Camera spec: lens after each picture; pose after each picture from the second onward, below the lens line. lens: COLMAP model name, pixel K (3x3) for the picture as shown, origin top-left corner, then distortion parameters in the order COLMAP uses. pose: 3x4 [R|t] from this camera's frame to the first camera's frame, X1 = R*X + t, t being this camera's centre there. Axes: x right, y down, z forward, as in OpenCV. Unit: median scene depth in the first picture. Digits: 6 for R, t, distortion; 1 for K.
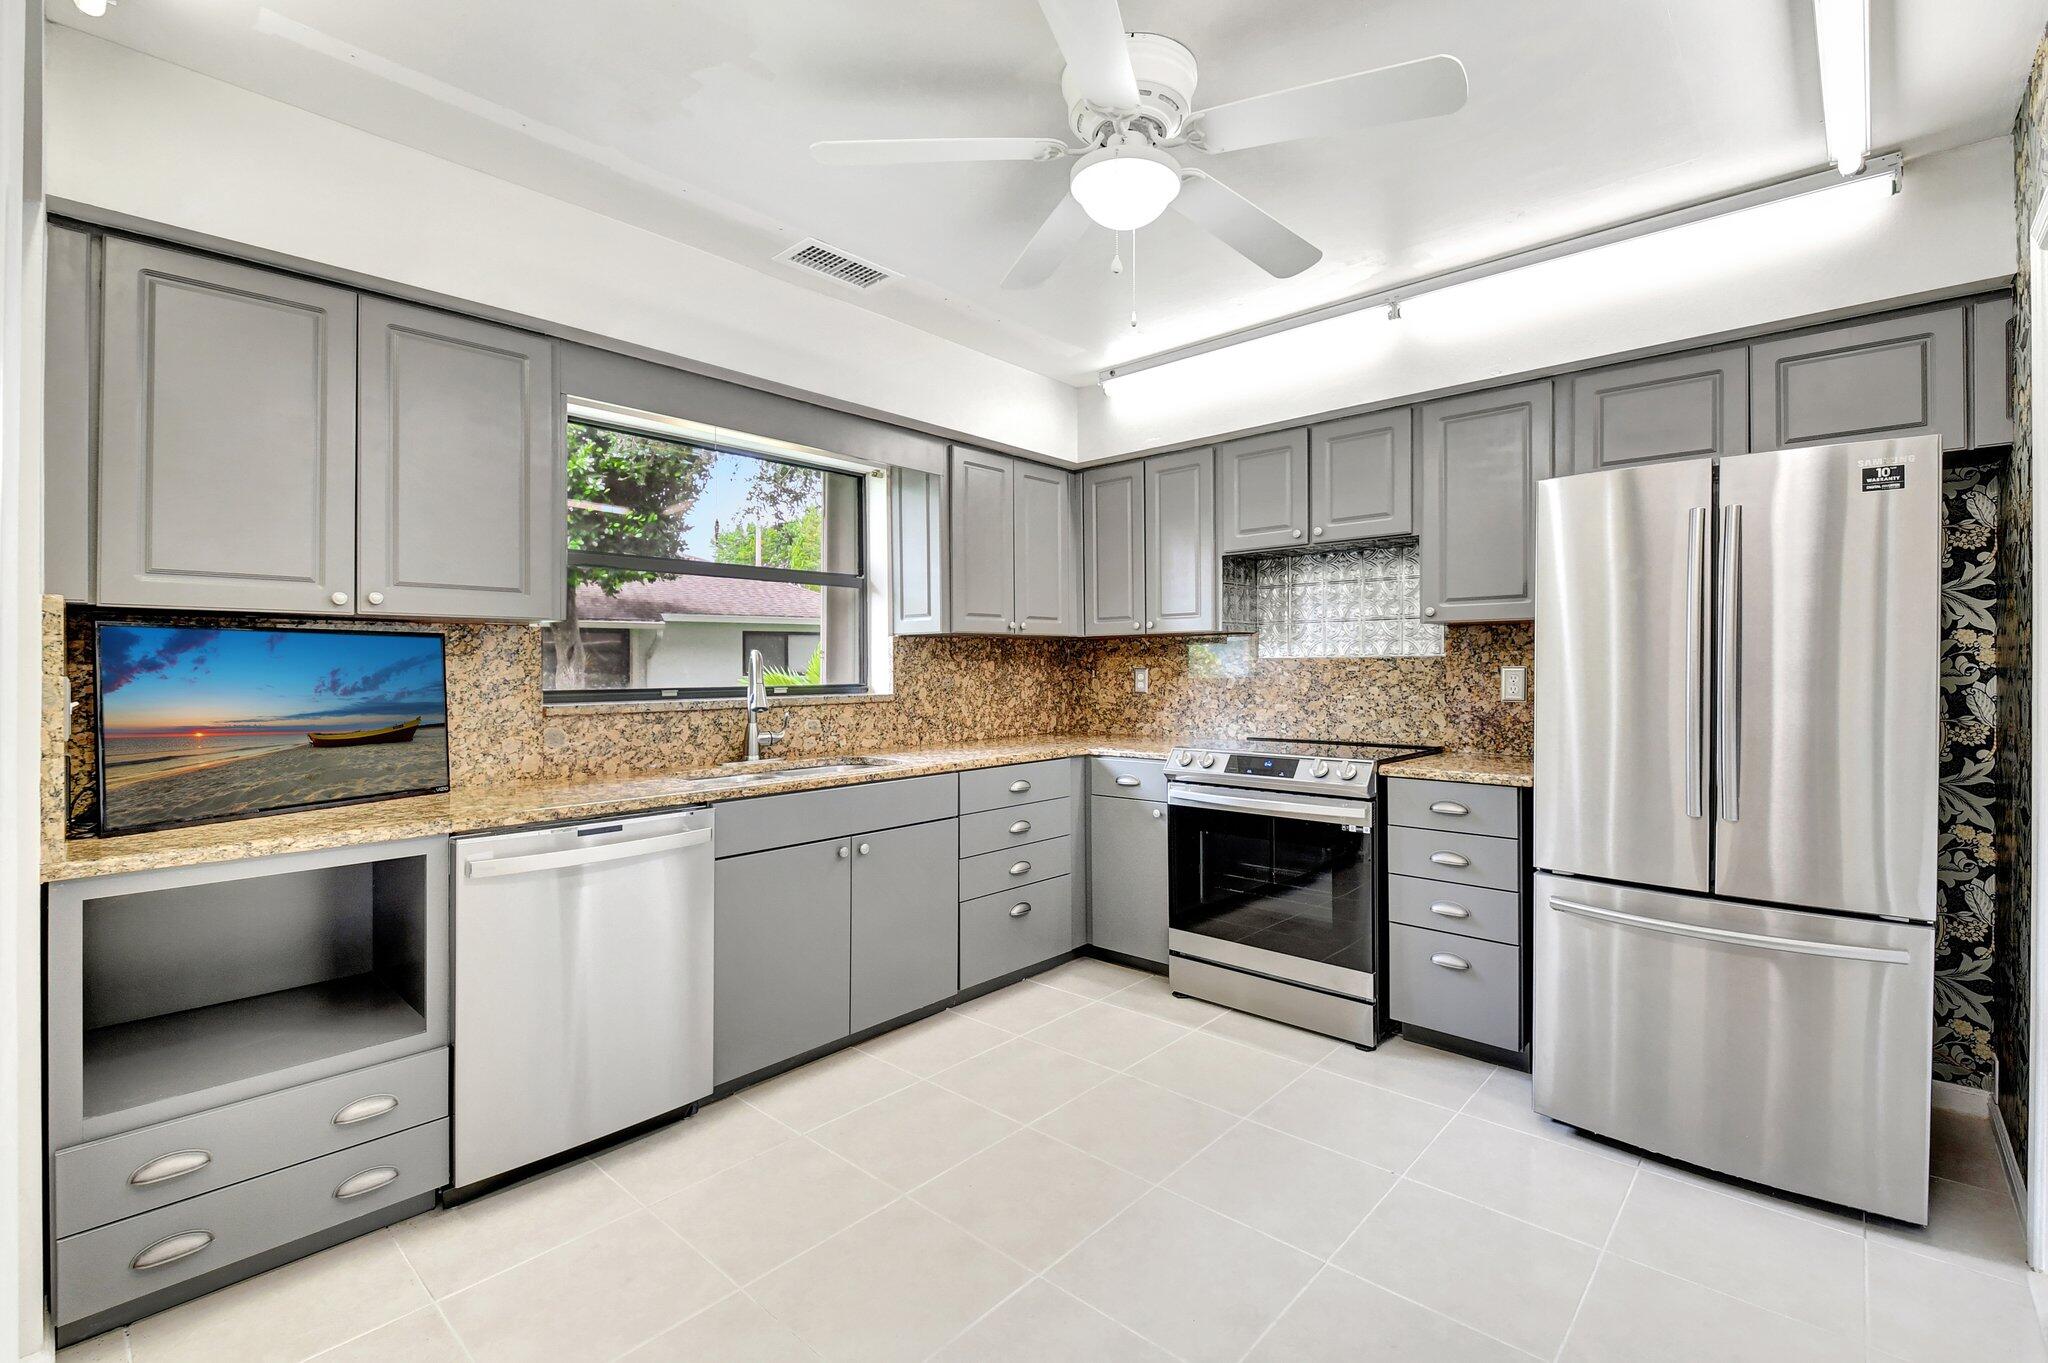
lens RADIAL K [[883.6, 0, 1034.7], [0, 883.6, 661.1], [0, 0, 1]] dist [0.000919, -0.027447]
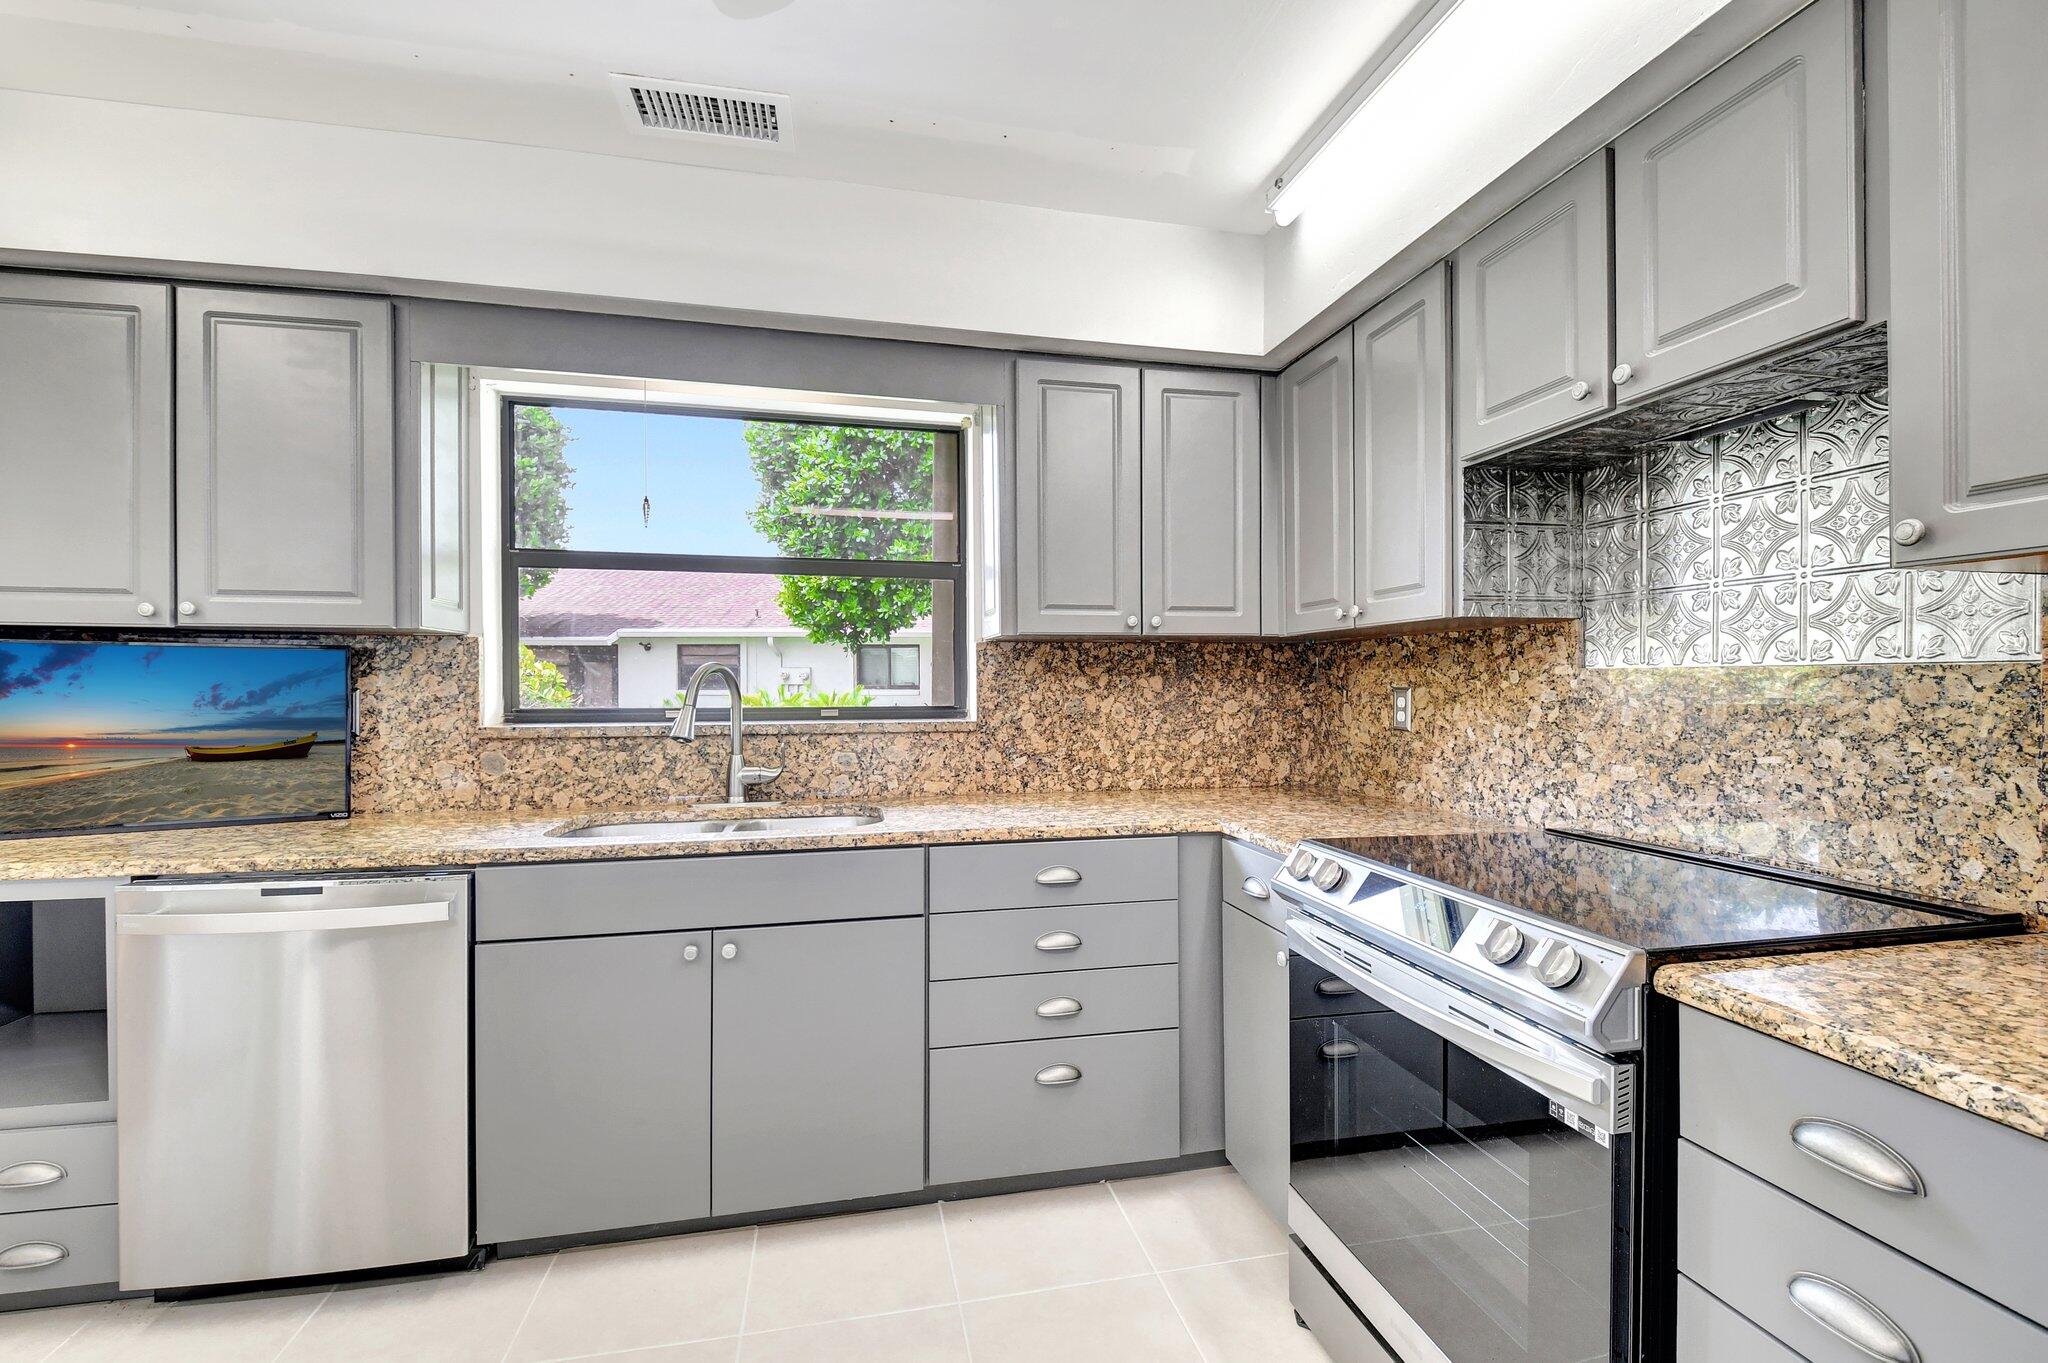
lens RADIAL K [[897.3, 0, 1029.4], [0, 897.3, 678.3], [0, 0, 1]] dist [0.028889, -0.029656]
pose [[0.817210, 0.001069, -0.576339, 0.310017], [0.000411, 0.999997, 0.002438, 0.000403], [0.576340, -0.002229, 0.817207, 0.435924]]
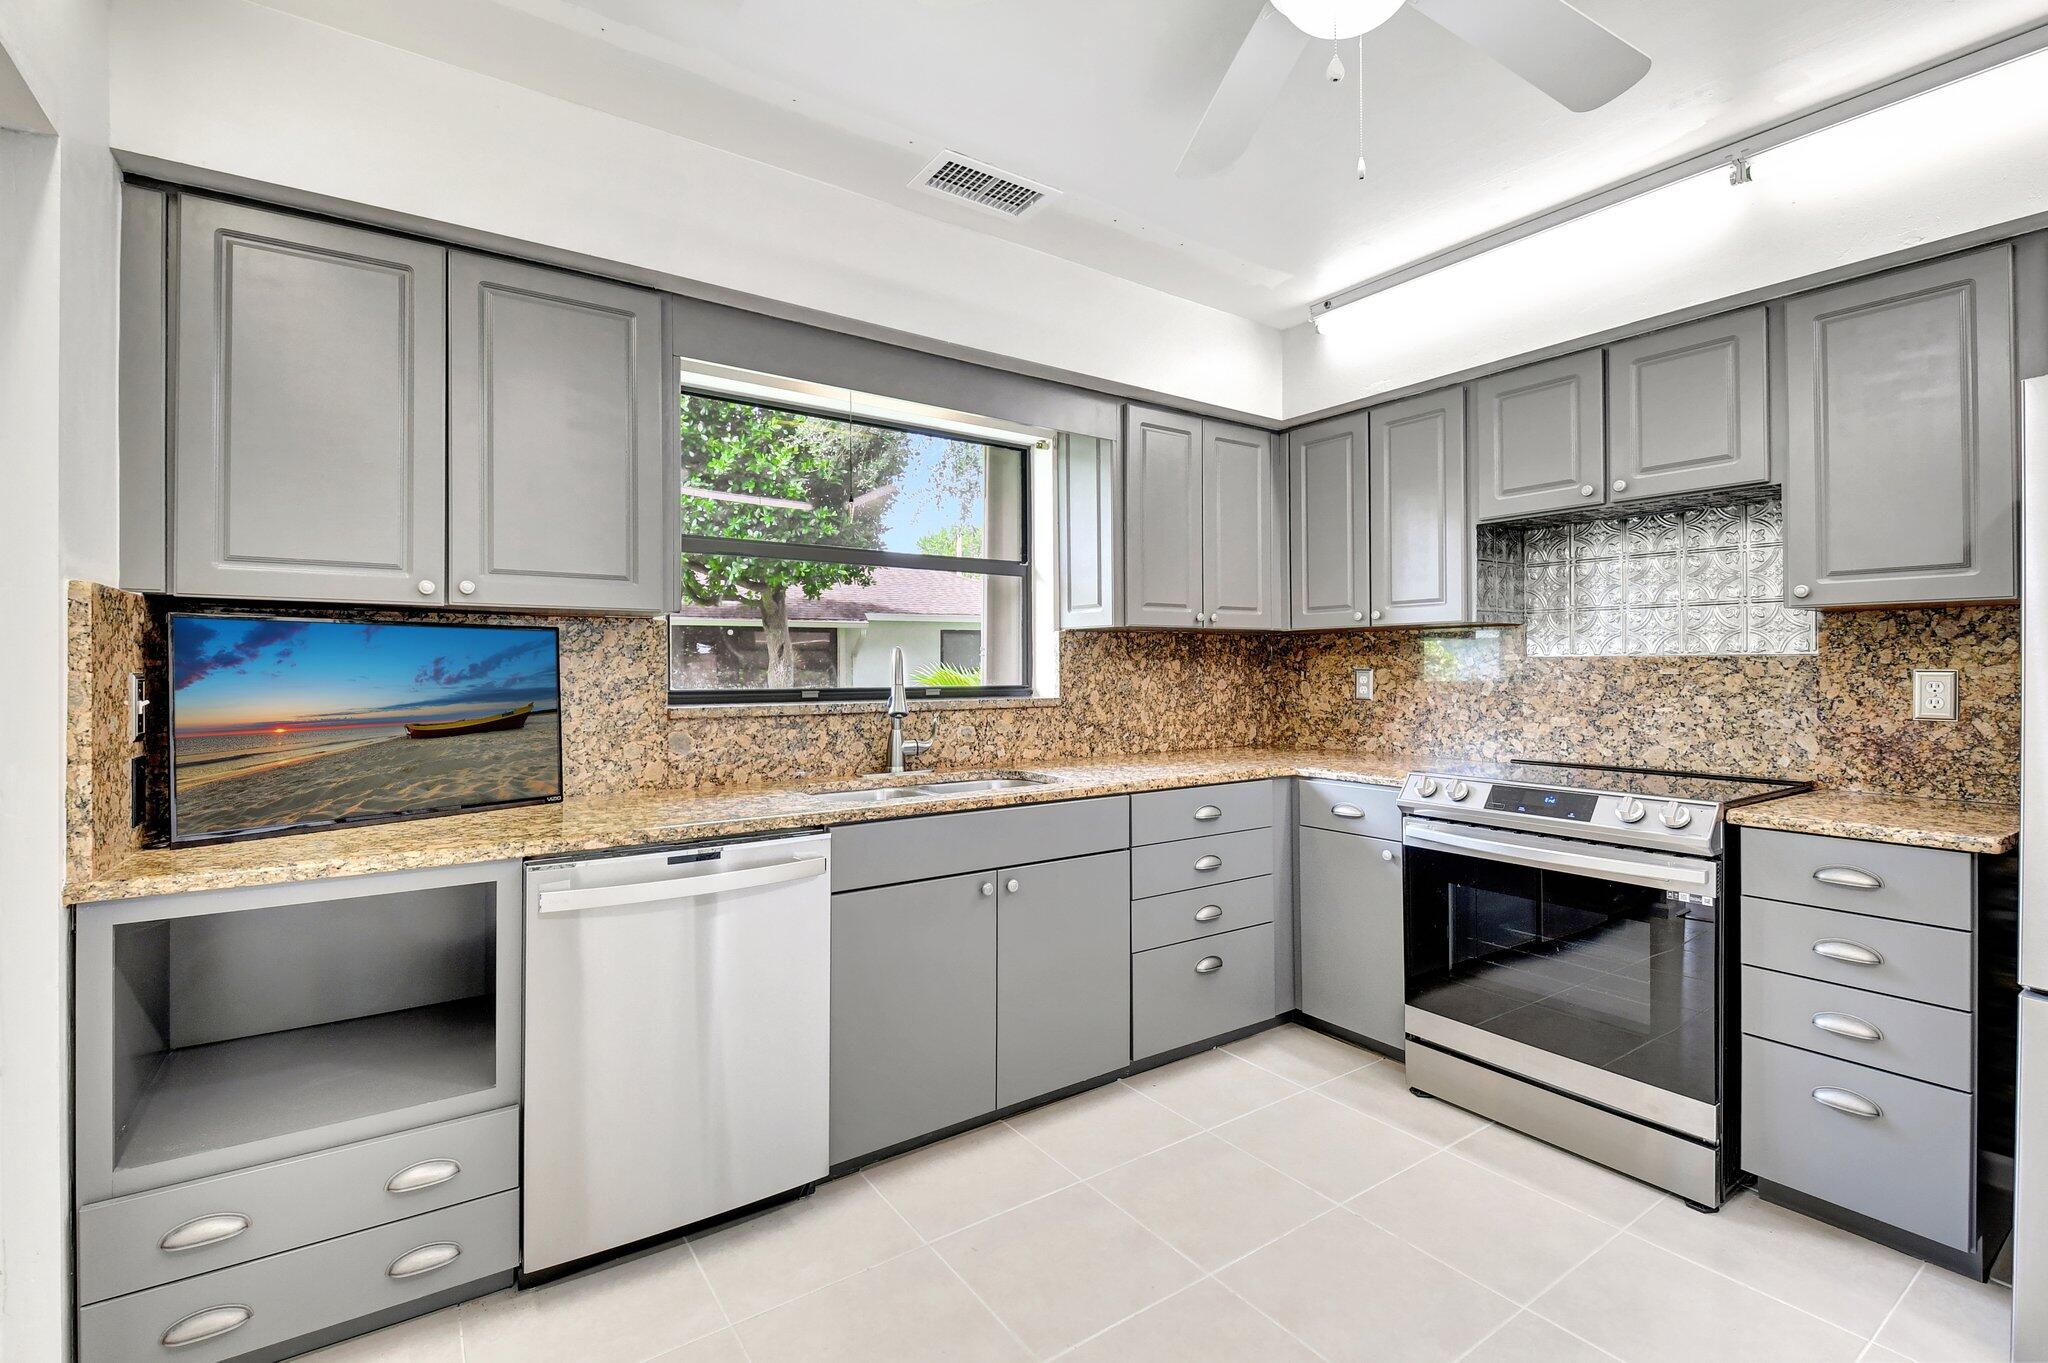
lens RADIAL K [[915.3, 0, 1021.6], [0, 915.3, 653.1], [0, 0, 1]] dist [0.029228, -0.032248]
pose [[0.973219, 0.000858, -0.229877, 0.009709], [-0.002711, 0.999966, -0.007744, 0.000853], [0.229863, 0.008160, 0.973189, 0.123894]]
